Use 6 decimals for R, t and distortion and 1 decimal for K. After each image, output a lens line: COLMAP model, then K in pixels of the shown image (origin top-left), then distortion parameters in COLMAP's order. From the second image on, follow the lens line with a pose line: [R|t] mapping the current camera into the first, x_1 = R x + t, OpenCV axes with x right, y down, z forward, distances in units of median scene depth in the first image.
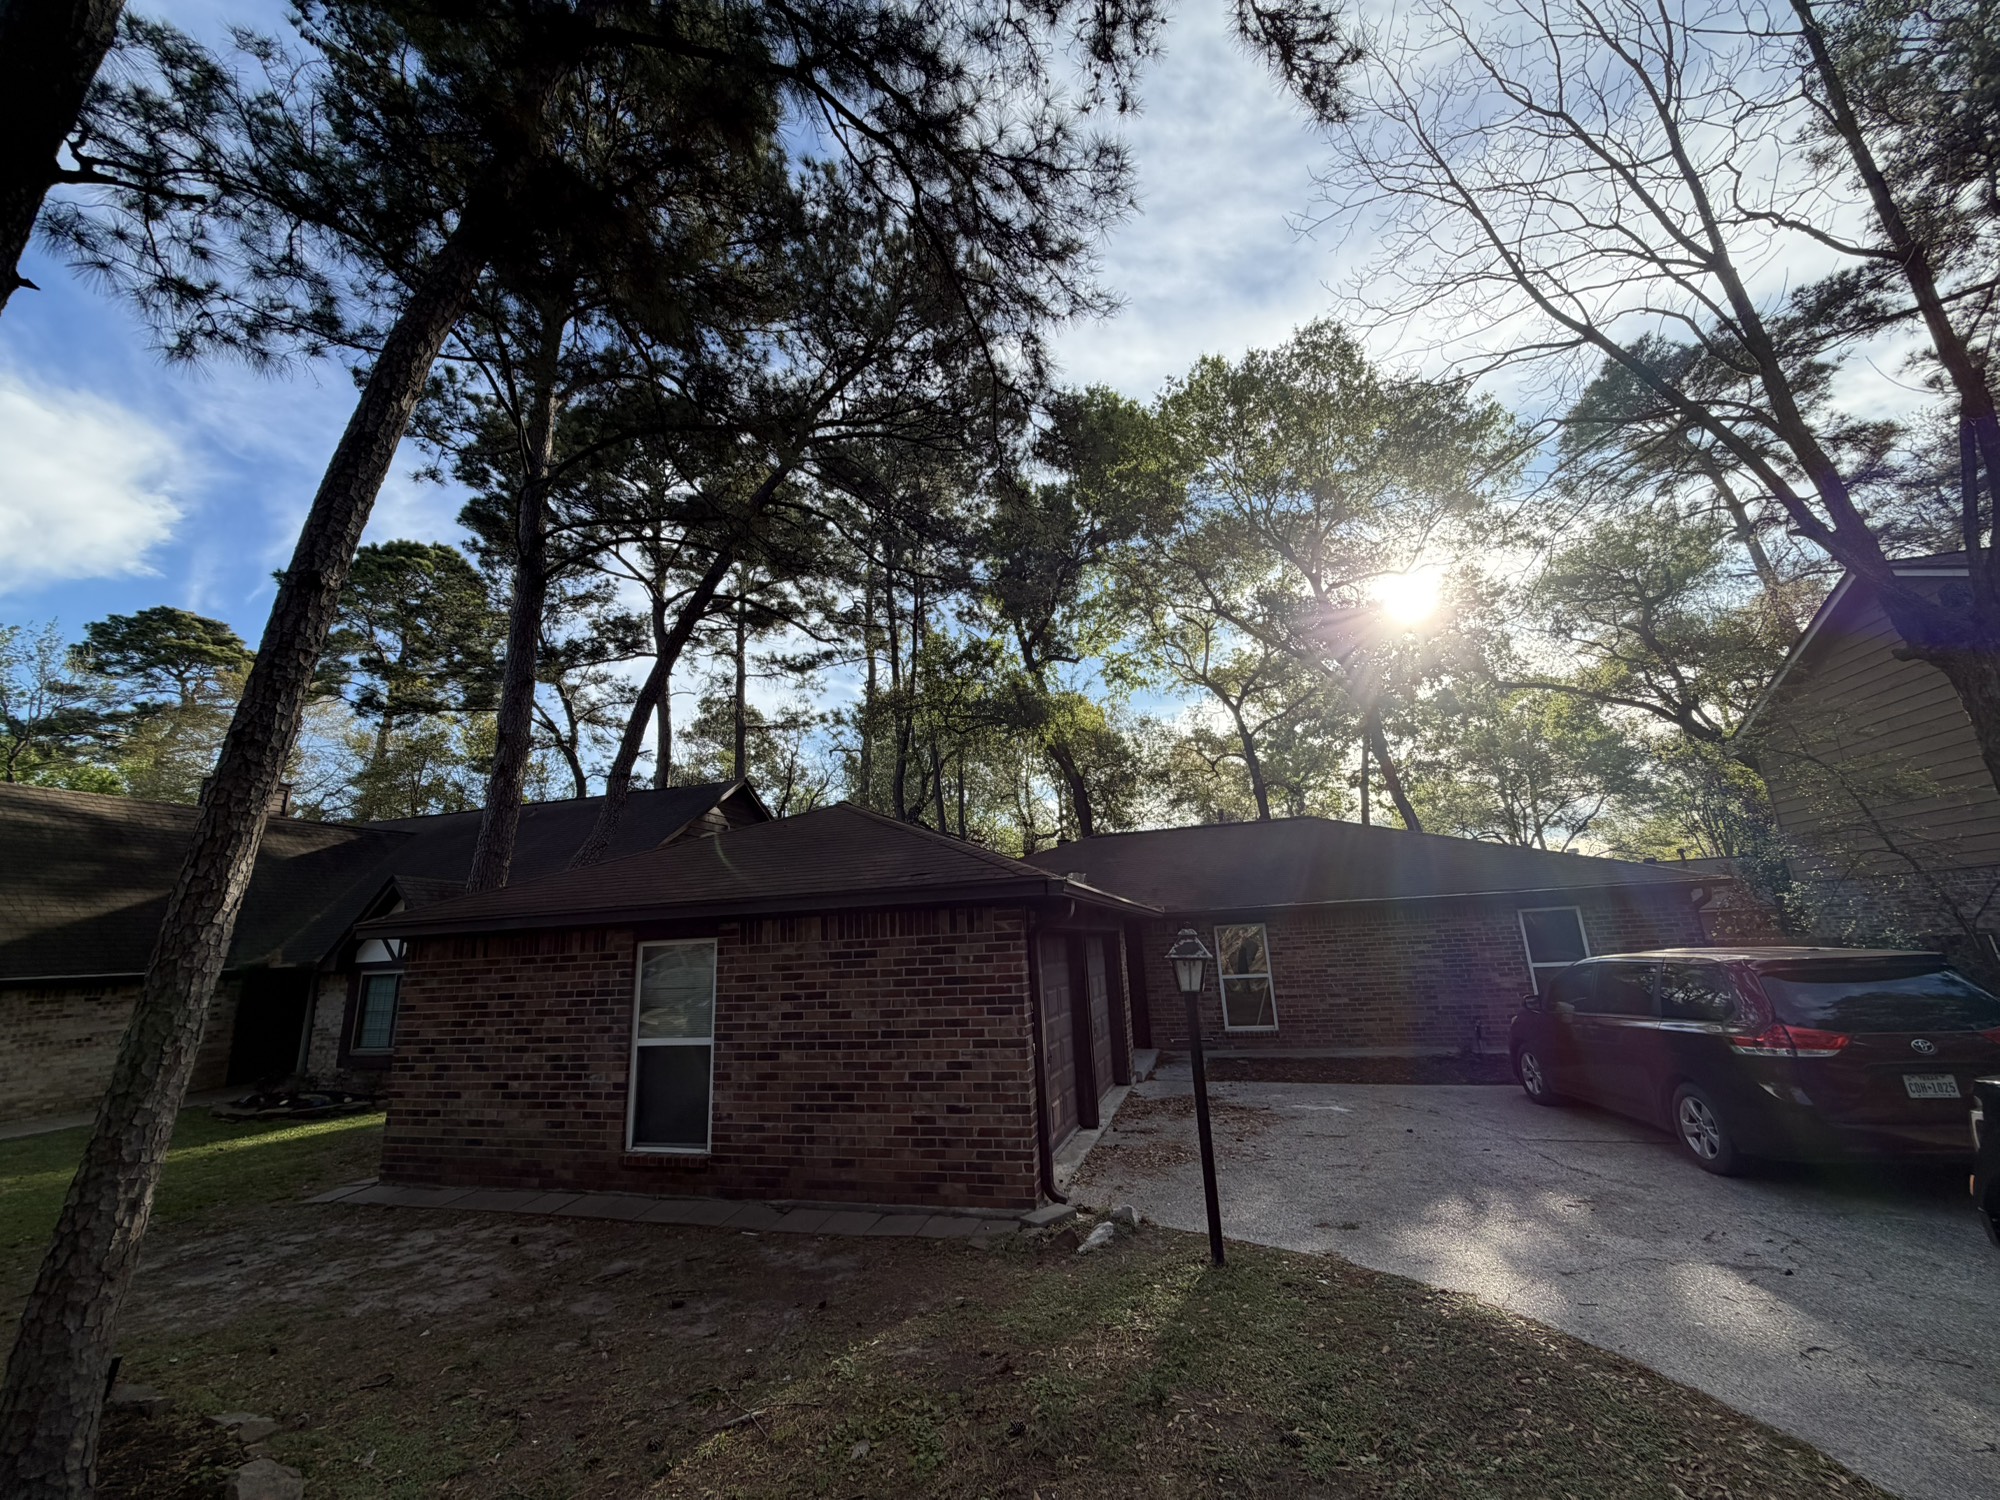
lens RADIAL K [[796.1, 0, 988.4], [0, 796.1, 746.9], [0, 0, 1]] dist [0.001103, -0.000284]
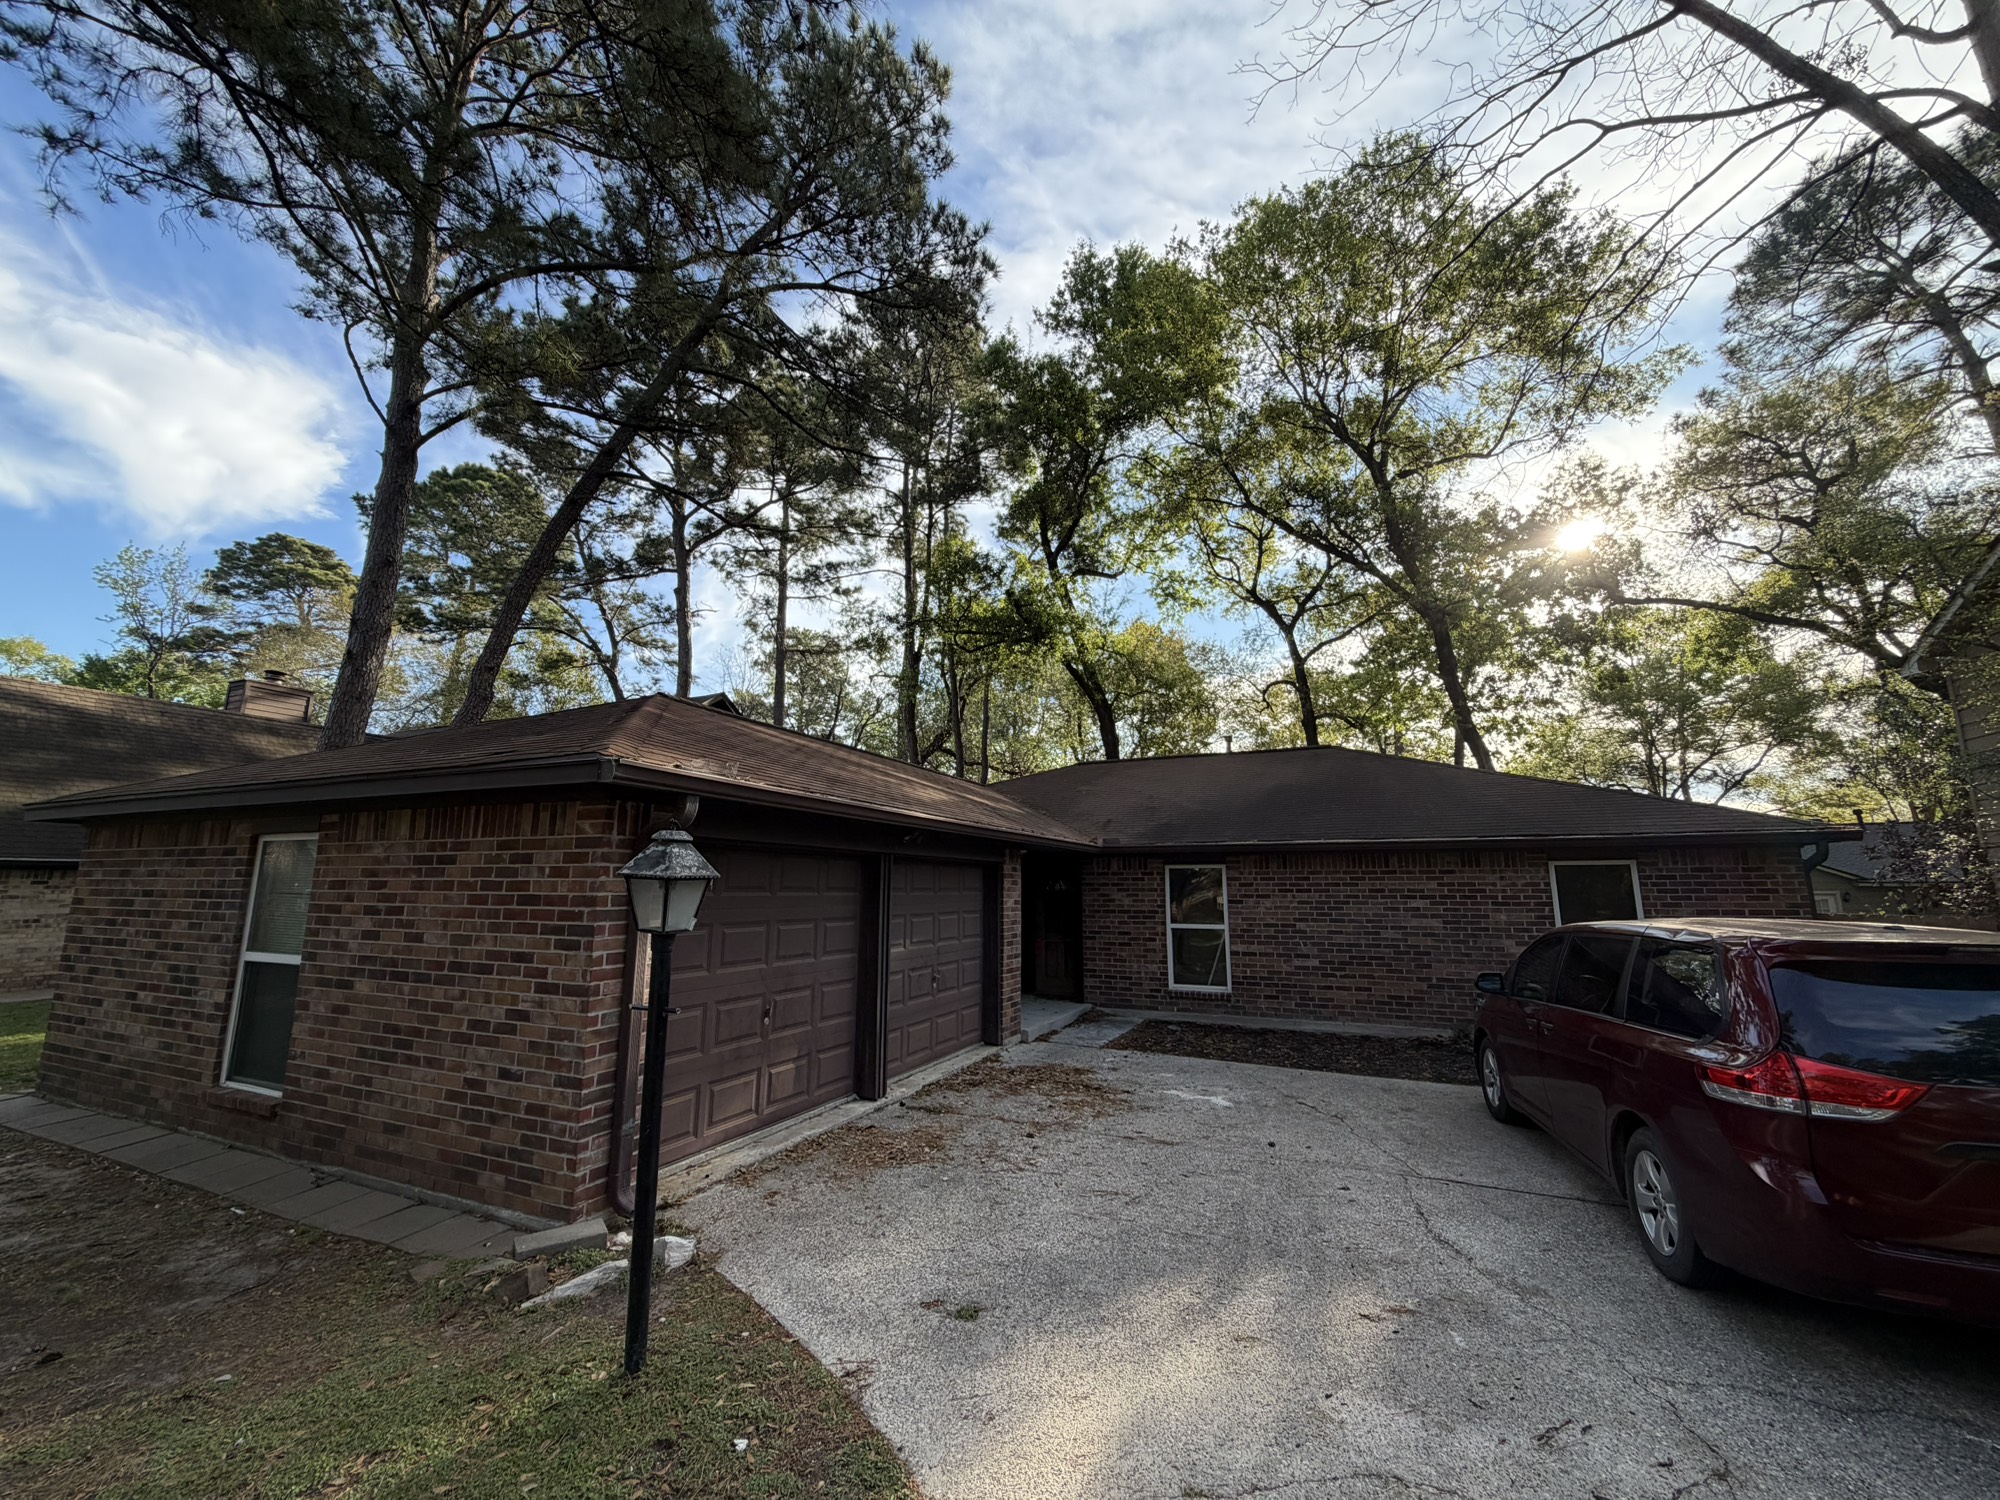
lens RADIAL K [[796.1, 0, 988.4], [0, 796.1, 746.9], [0, 0, 1]] dist [0.001103, -0.000284]
pose [[0.990224, 0.027984, -0.136647, 0.111537], [-0.017893, 0.997059, 0.074522, 0.022526], [0.138331, -0.071349, 0.987813, 0.084991]]
